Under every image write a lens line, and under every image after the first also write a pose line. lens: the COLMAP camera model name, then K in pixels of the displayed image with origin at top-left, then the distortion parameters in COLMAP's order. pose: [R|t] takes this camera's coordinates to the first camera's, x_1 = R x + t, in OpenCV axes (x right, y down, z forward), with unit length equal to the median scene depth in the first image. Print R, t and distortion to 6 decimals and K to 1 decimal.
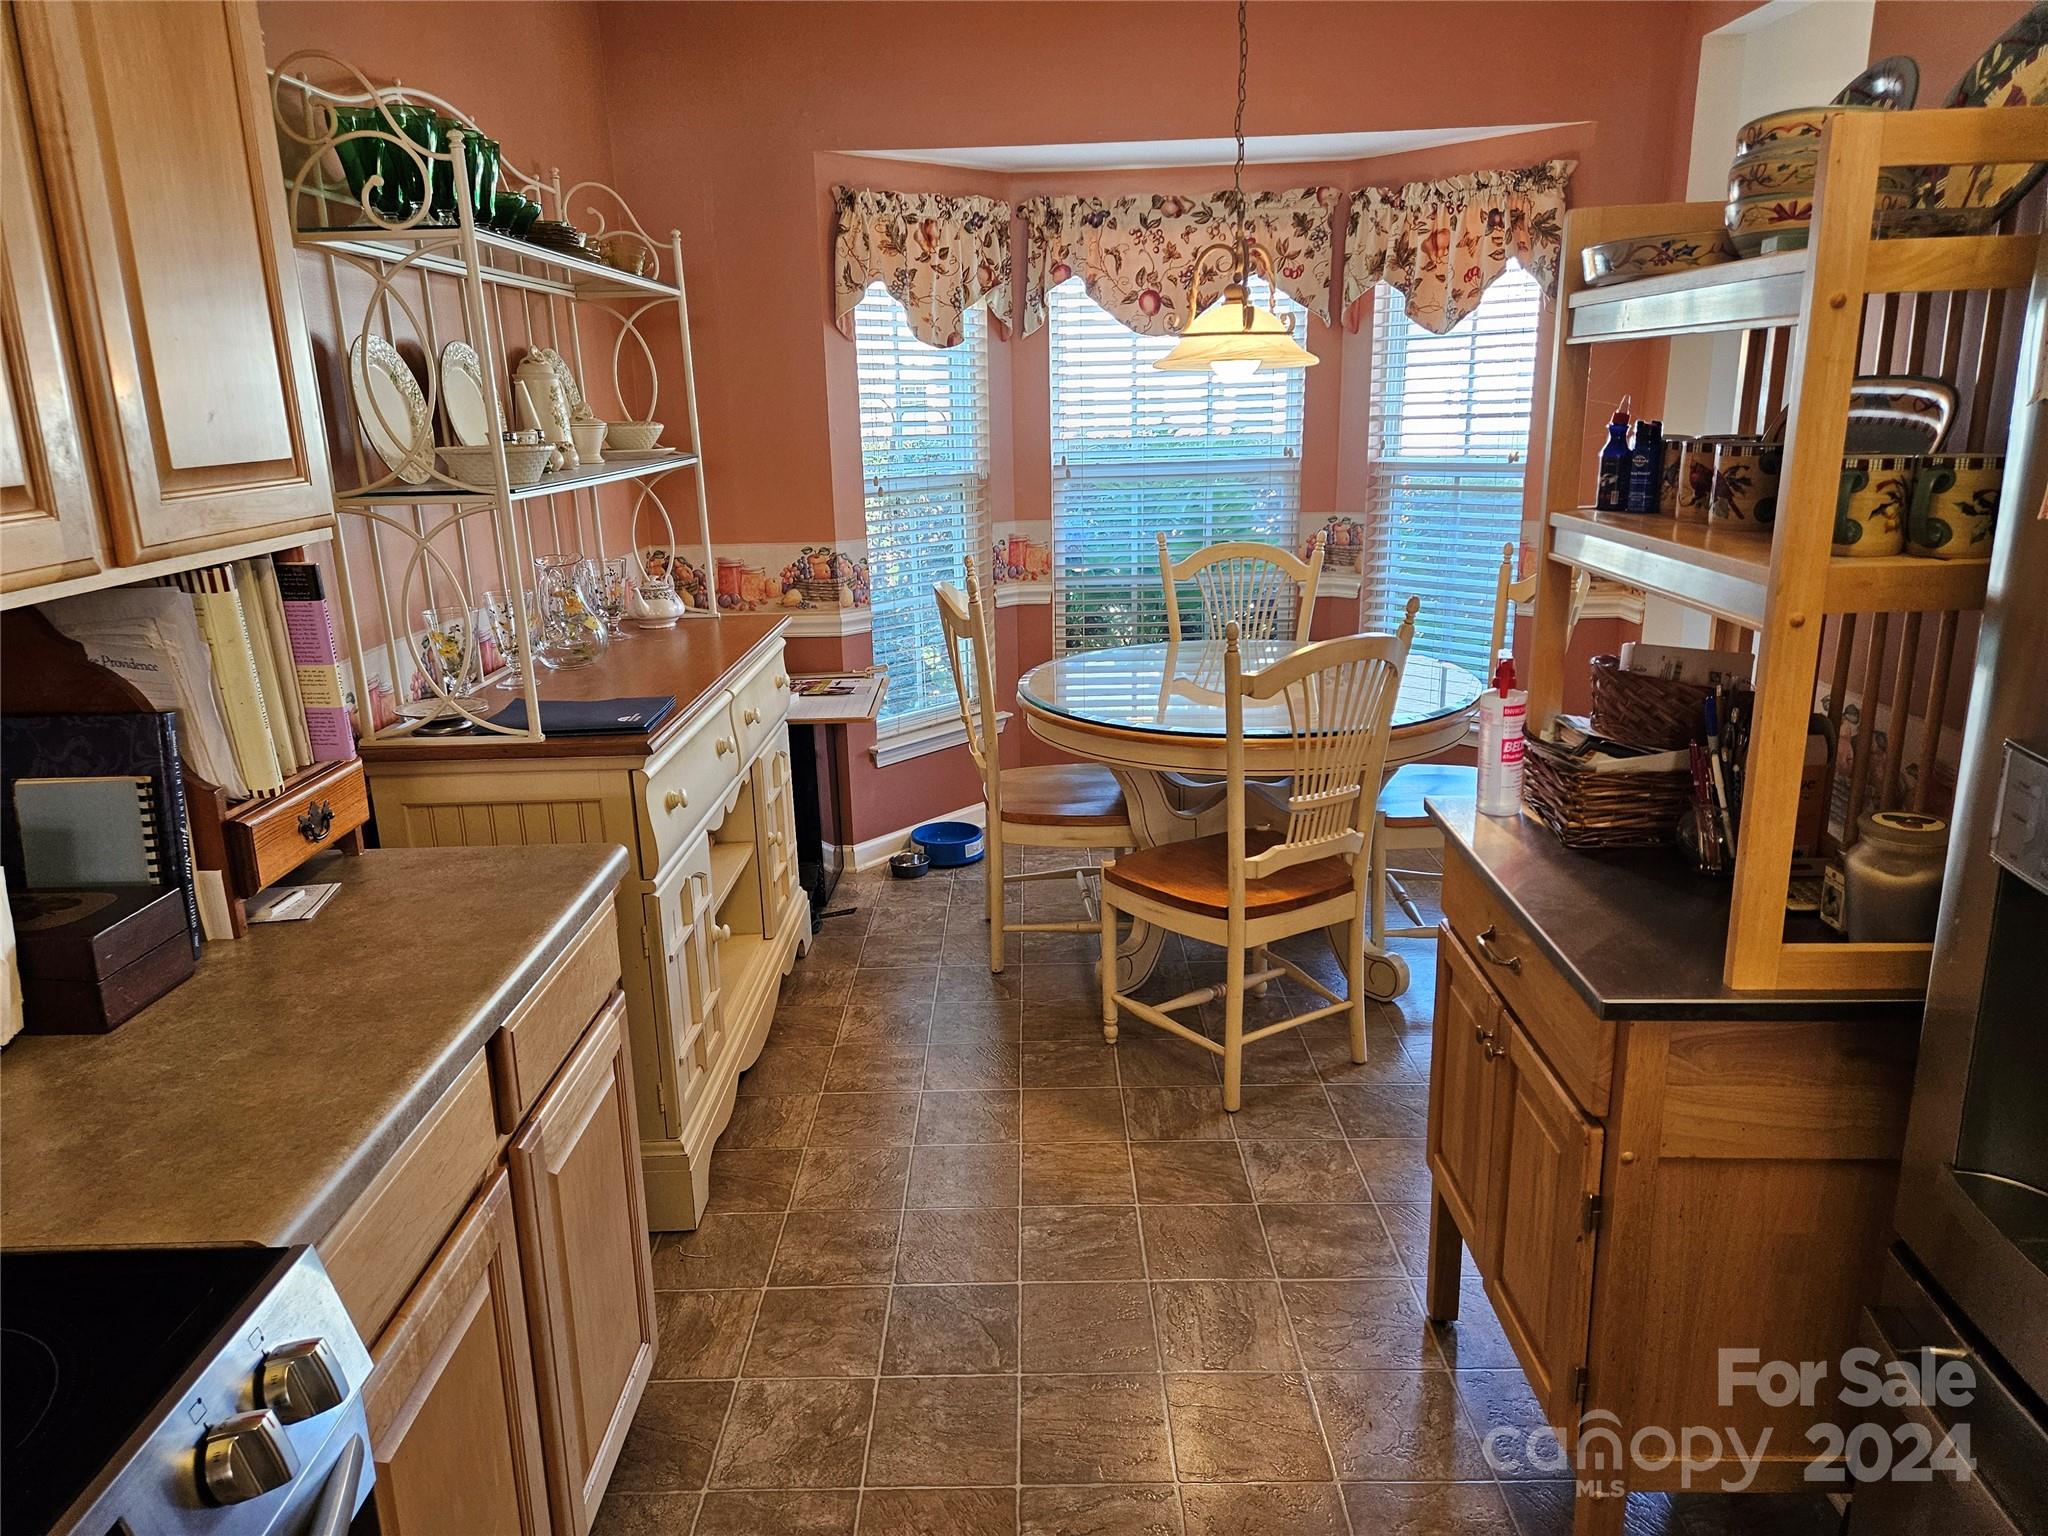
lens RADIAL K [[1372.8, 0, 1010.1], [0, 1372.8, 800.0], [0, 0, 1]] dist [0.084104, -0.080215]
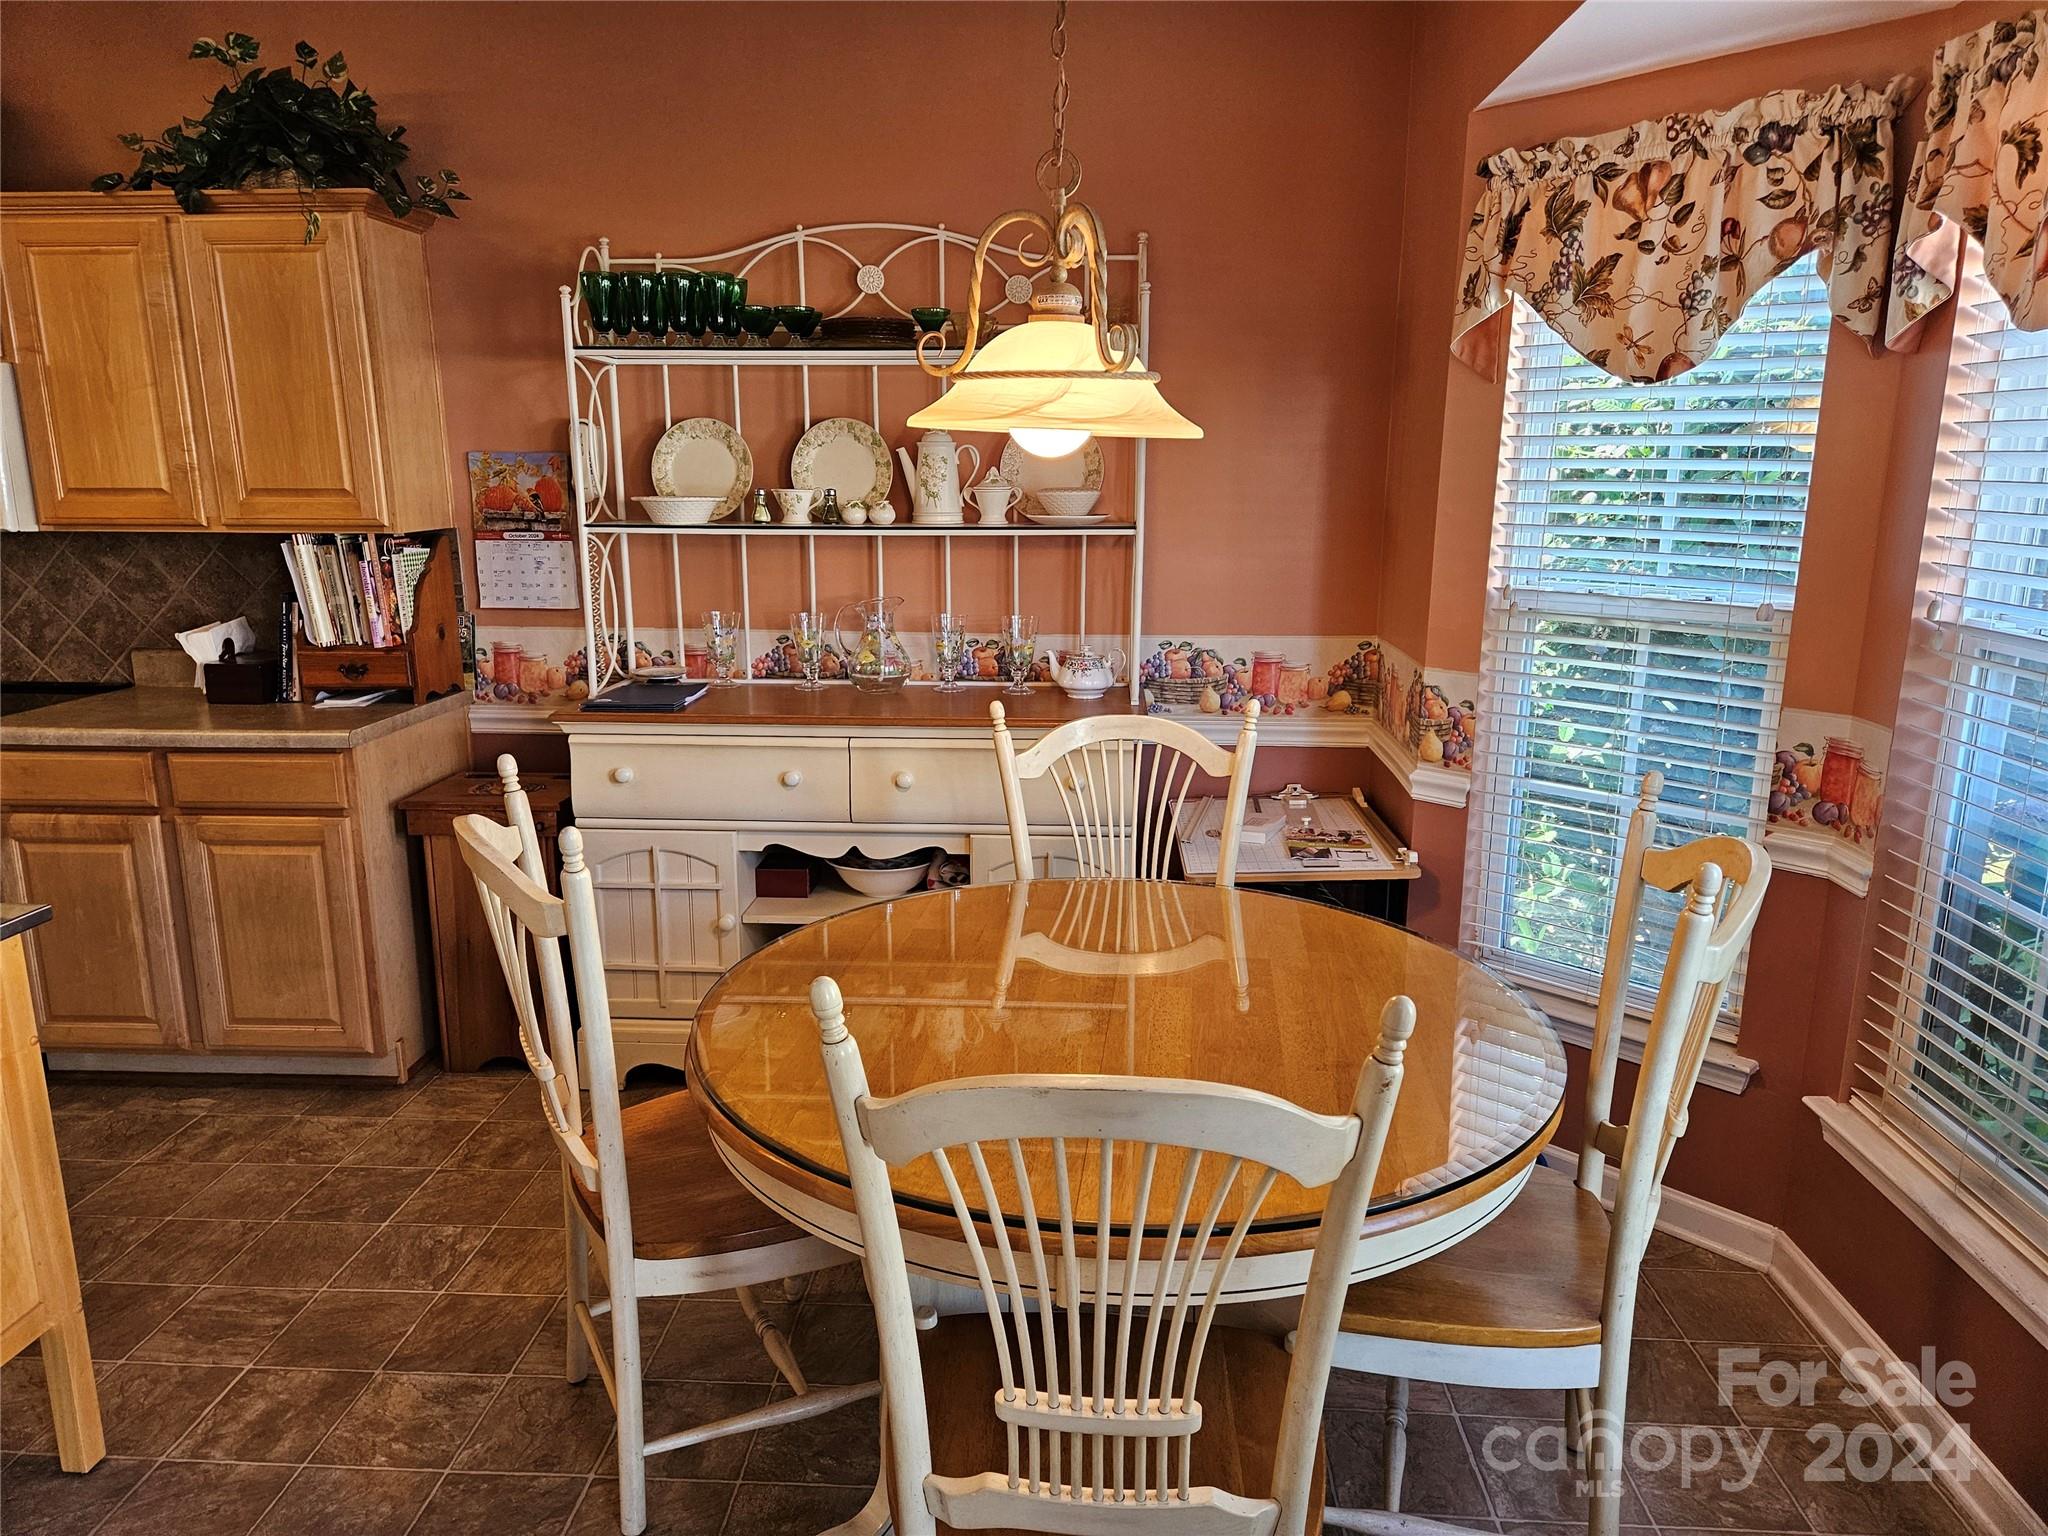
lens RADIAL K [[1372.8, 0, 1010.1], [0, 1372.8, 800.0], [0, 0, 1]] dist [0.084104, -0.080215]
pose [[-0.073927, 0.265763, -0.961200, 0.588563], [-0.275217, 0.920970, 0.275807, -0.263022], [0.958536, 0.284928, 0.005058, 0.820197]]
